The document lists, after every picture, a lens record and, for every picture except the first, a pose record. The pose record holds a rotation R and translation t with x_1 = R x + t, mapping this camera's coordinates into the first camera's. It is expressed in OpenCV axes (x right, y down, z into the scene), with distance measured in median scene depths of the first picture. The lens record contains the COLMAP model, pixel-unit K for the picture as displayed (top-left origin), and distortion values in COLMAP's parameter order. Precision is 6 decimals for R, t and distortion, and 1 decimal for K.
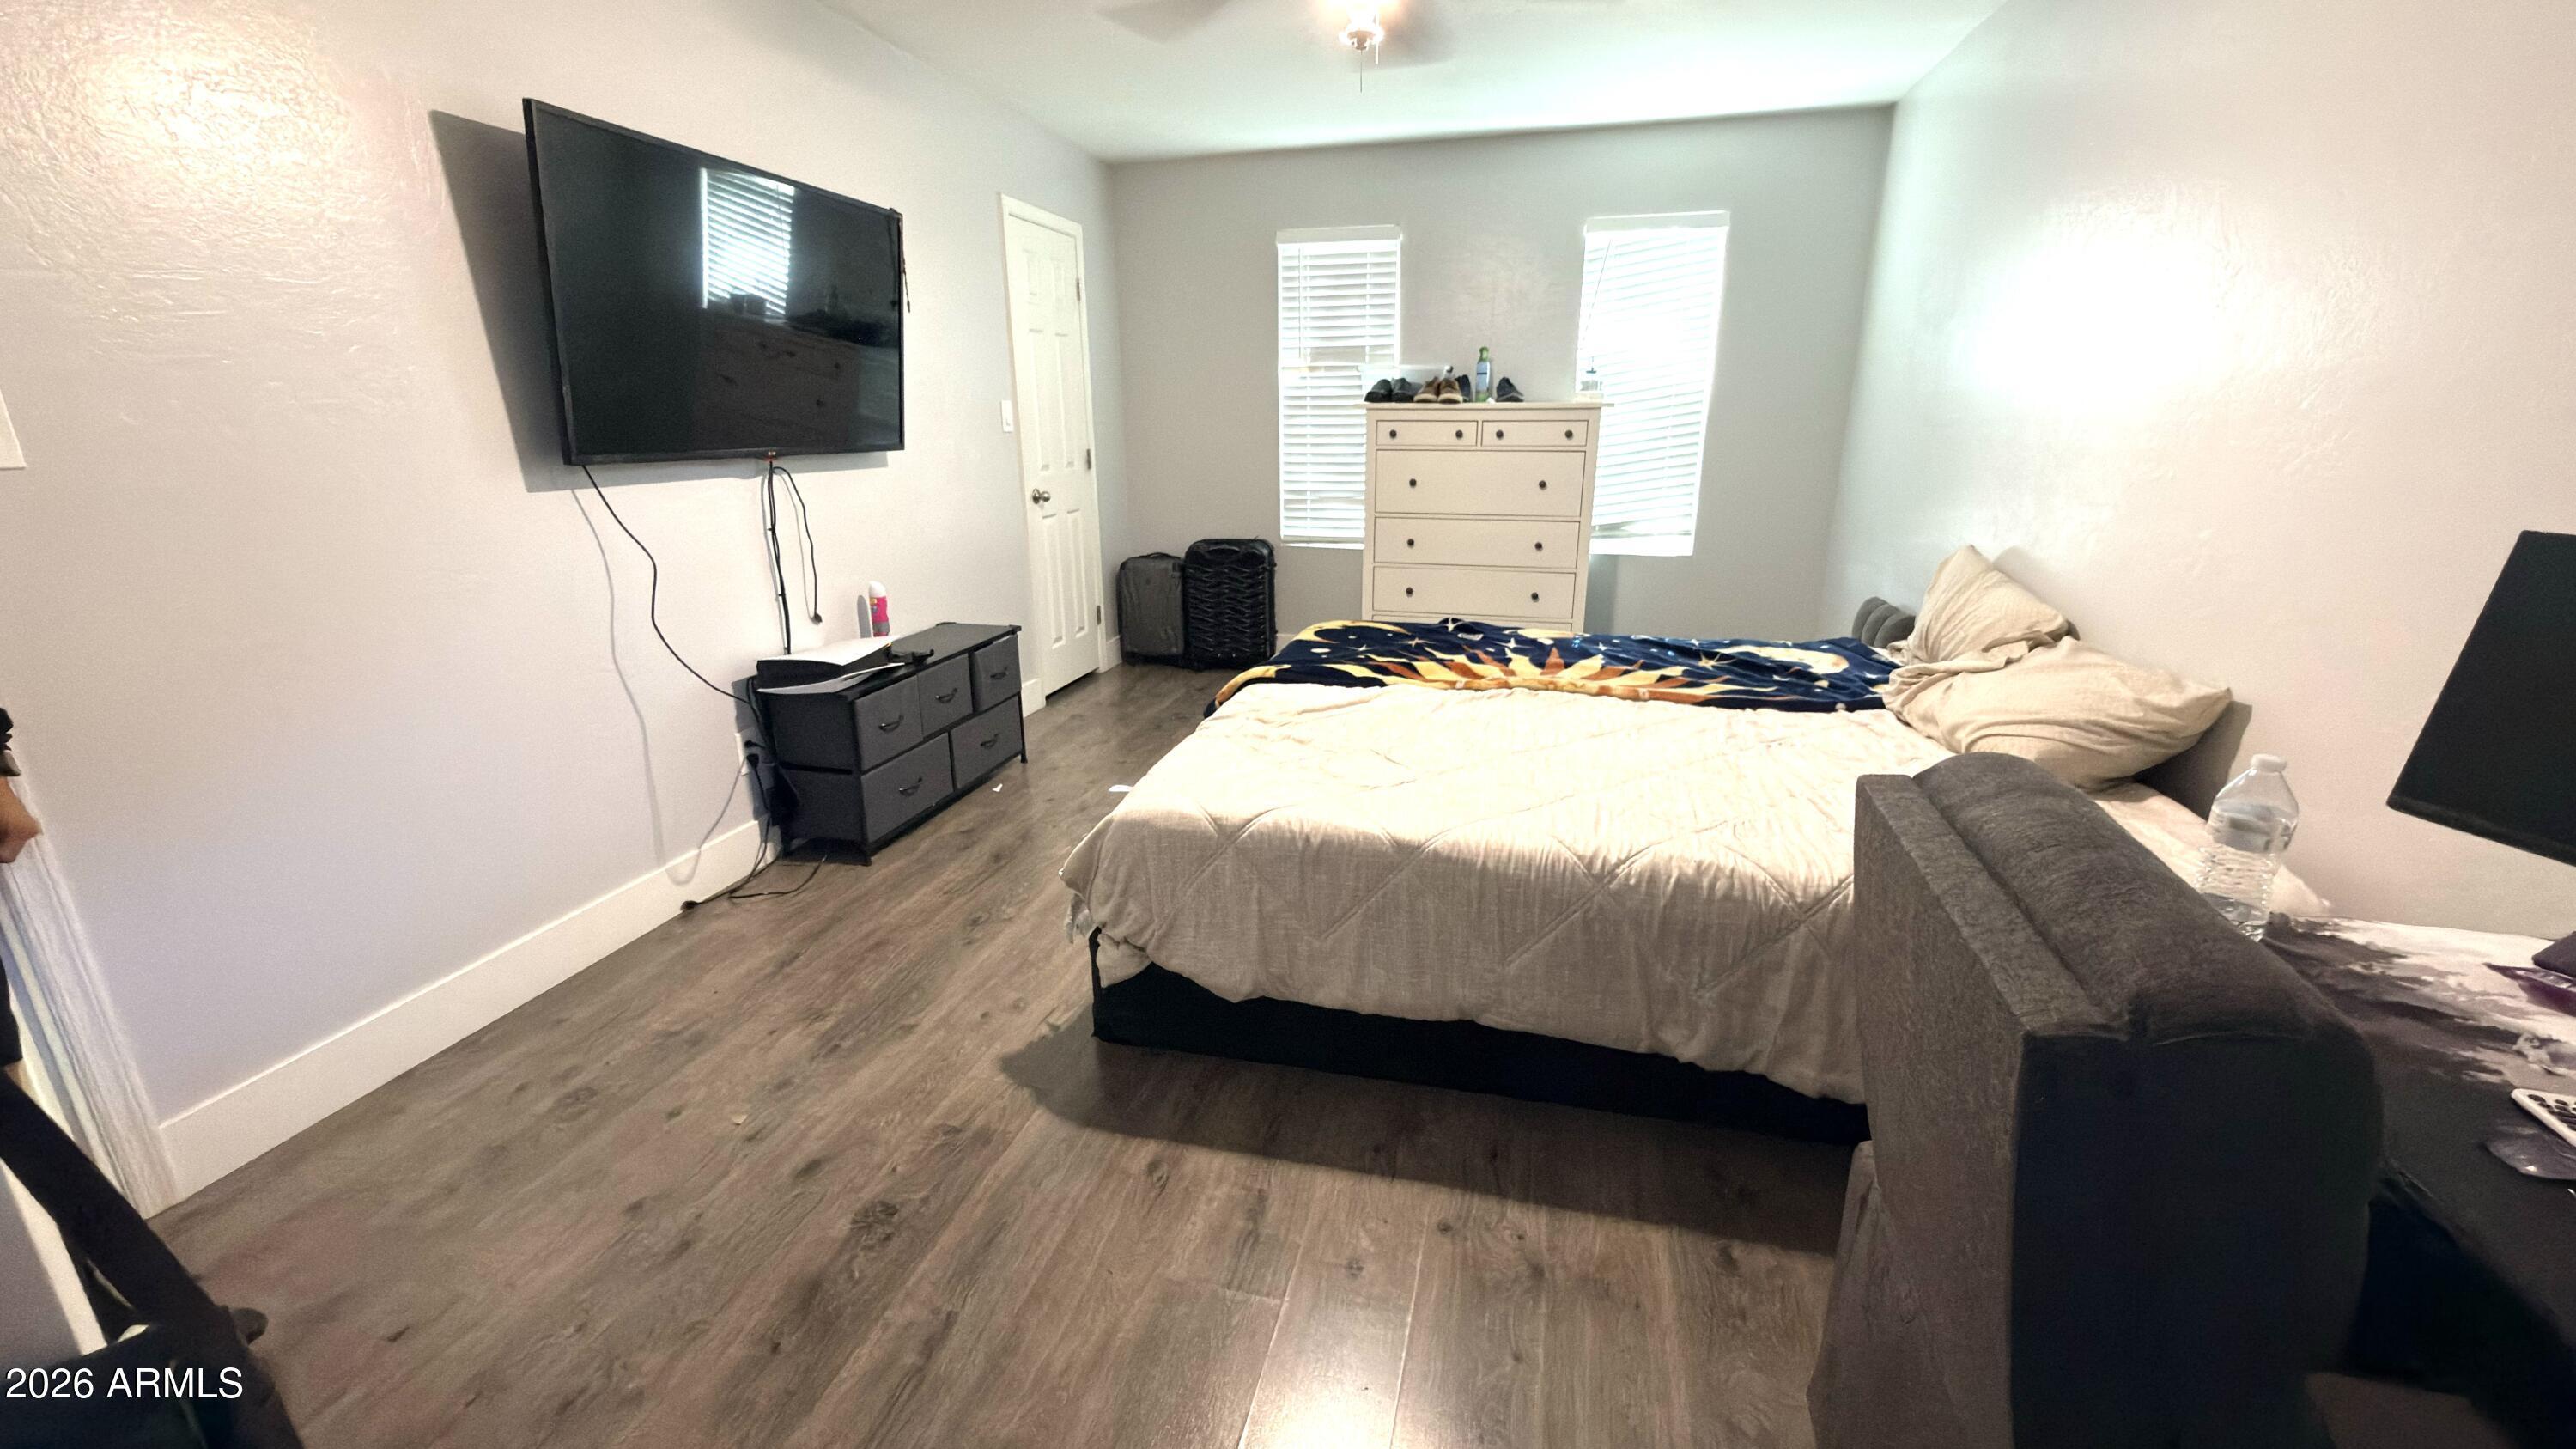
lens RADIAL K [[1044.5, 0, 1289.6], [0, 1044.5, 726.7], [0, 0, 1]] dist [-0.000211, -0.000062]
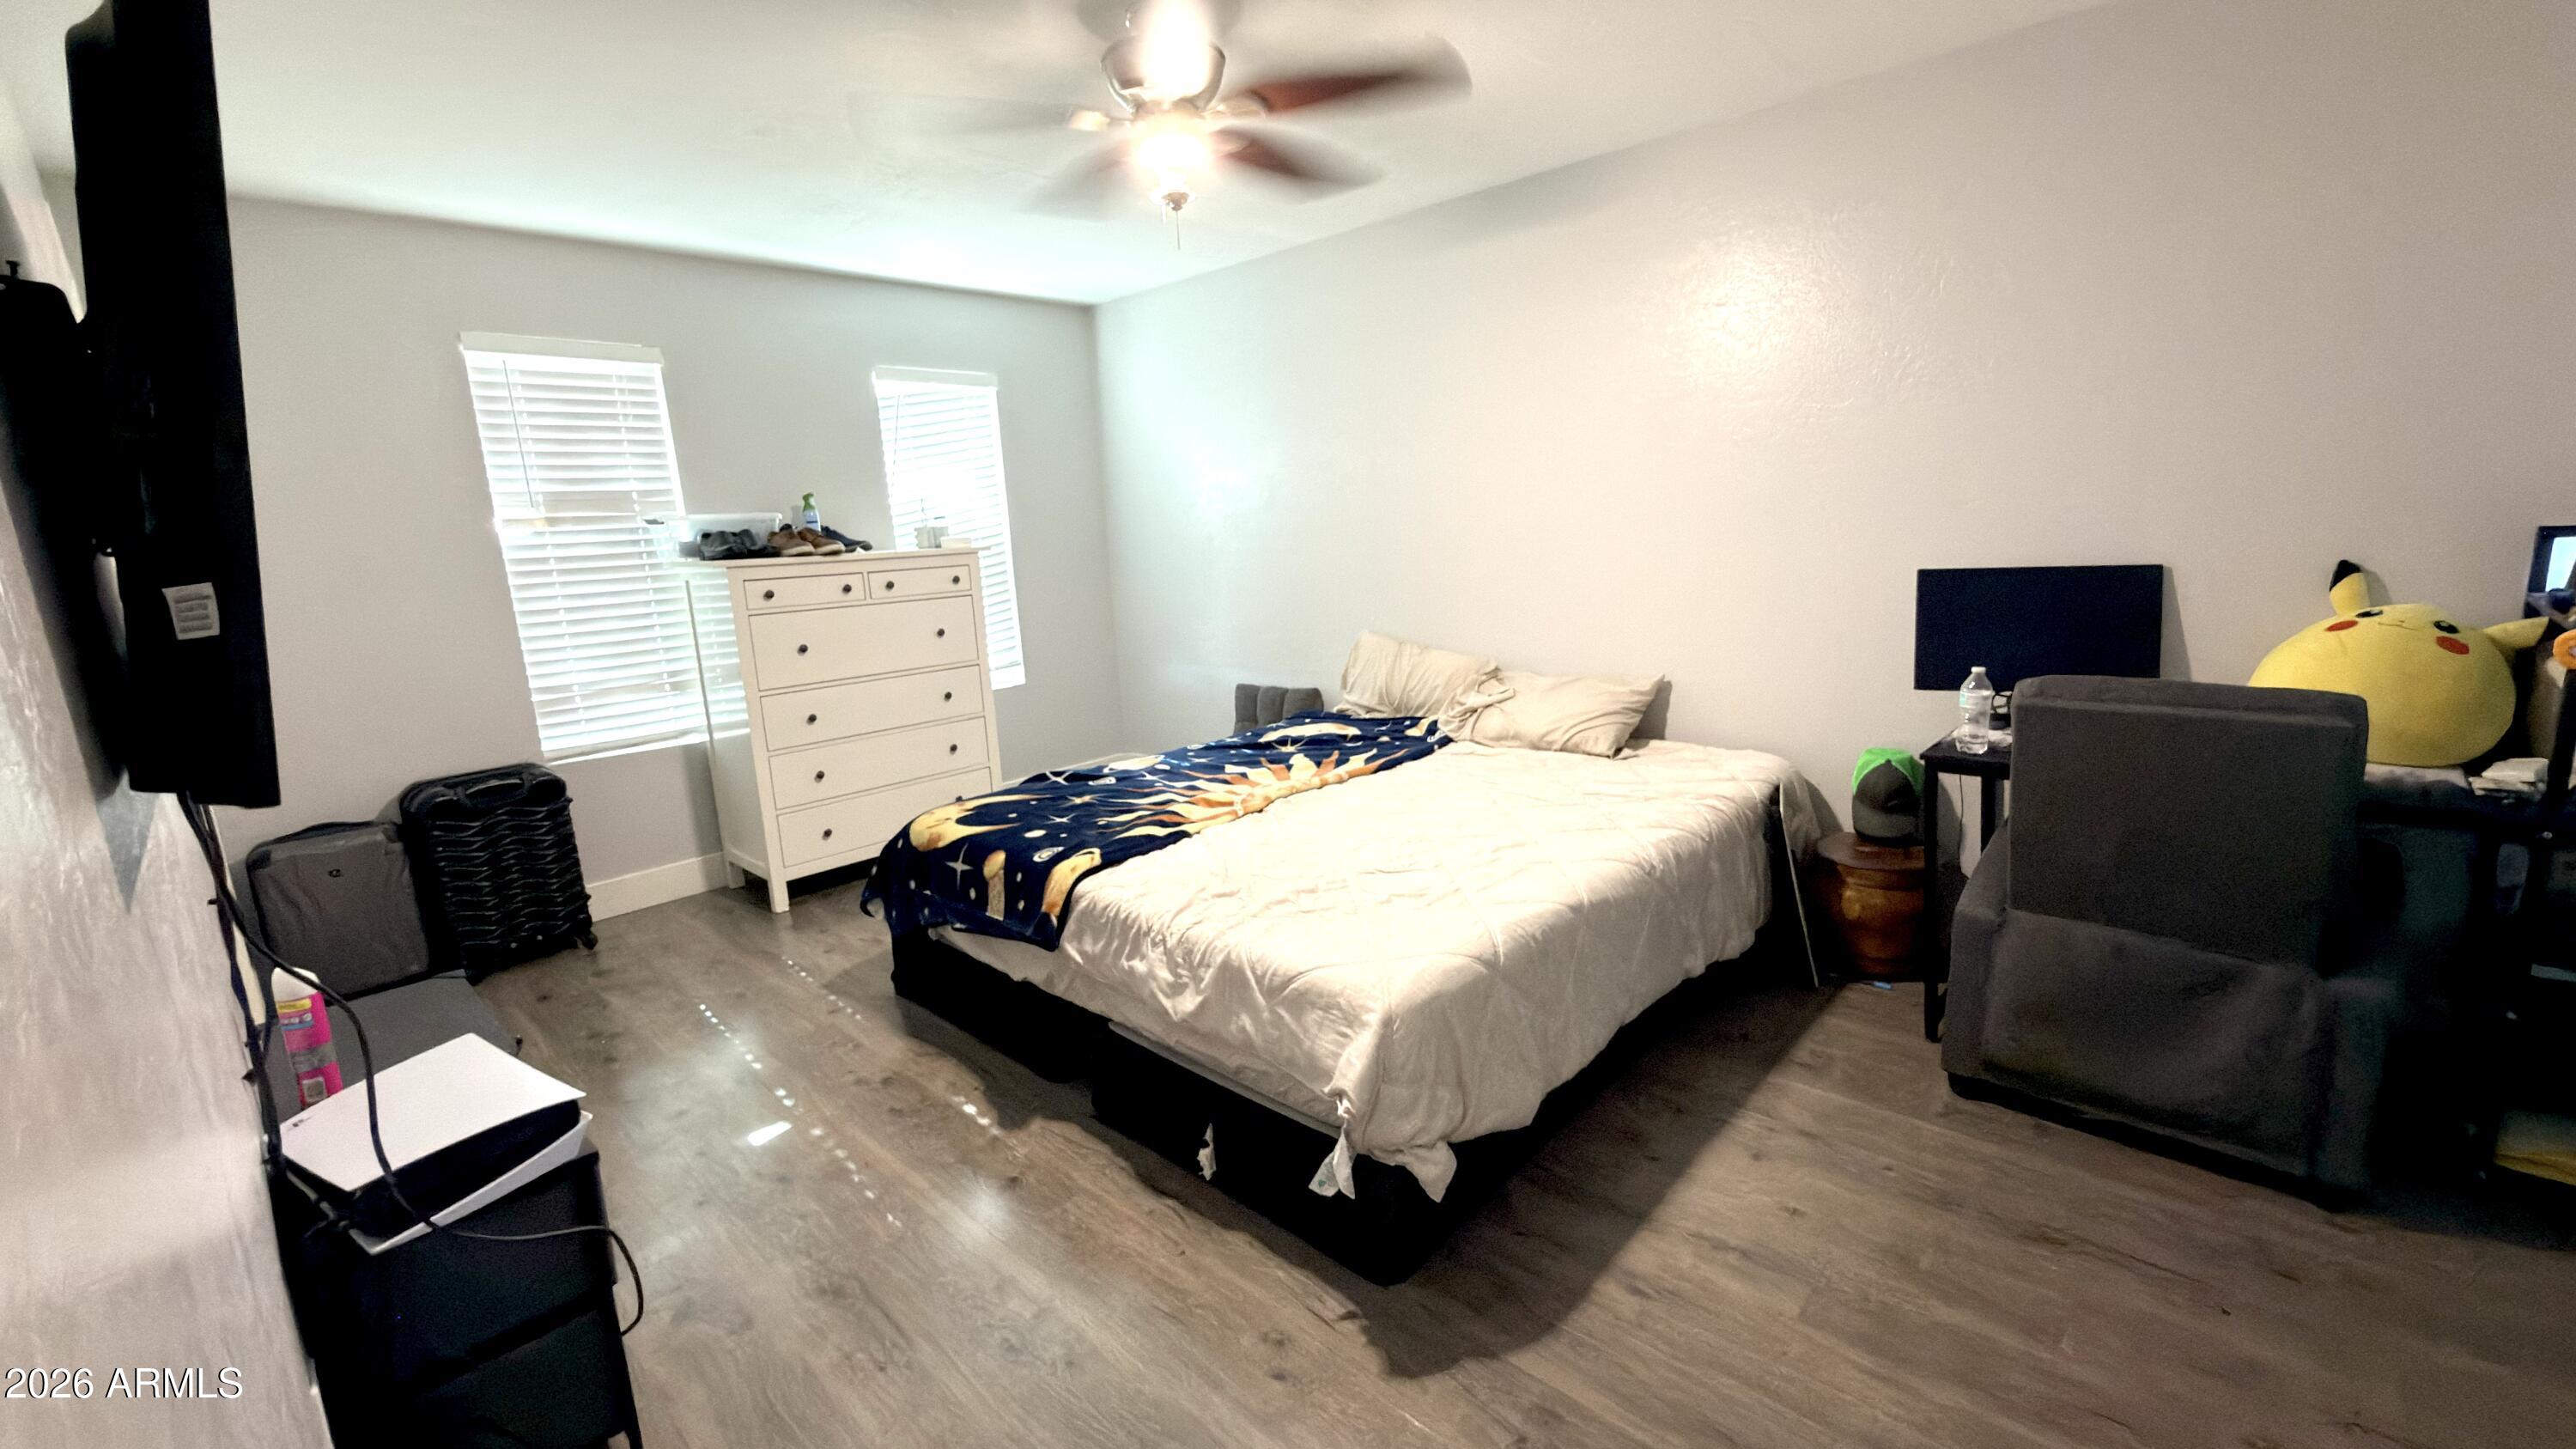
lens RADIAL K [[1044.5, 0, 1289.8], [0, 1044.5, 721.1], [0, 0, 1]] dist [-0.000211, -0.000062]
pose [[0.473985, -0.186768, 0.860497, -0.438687], [0.297326, 0.953796, 0.043243, -0.100639], [-0.828815, 0.235352, 0.507616, 0.270006]]
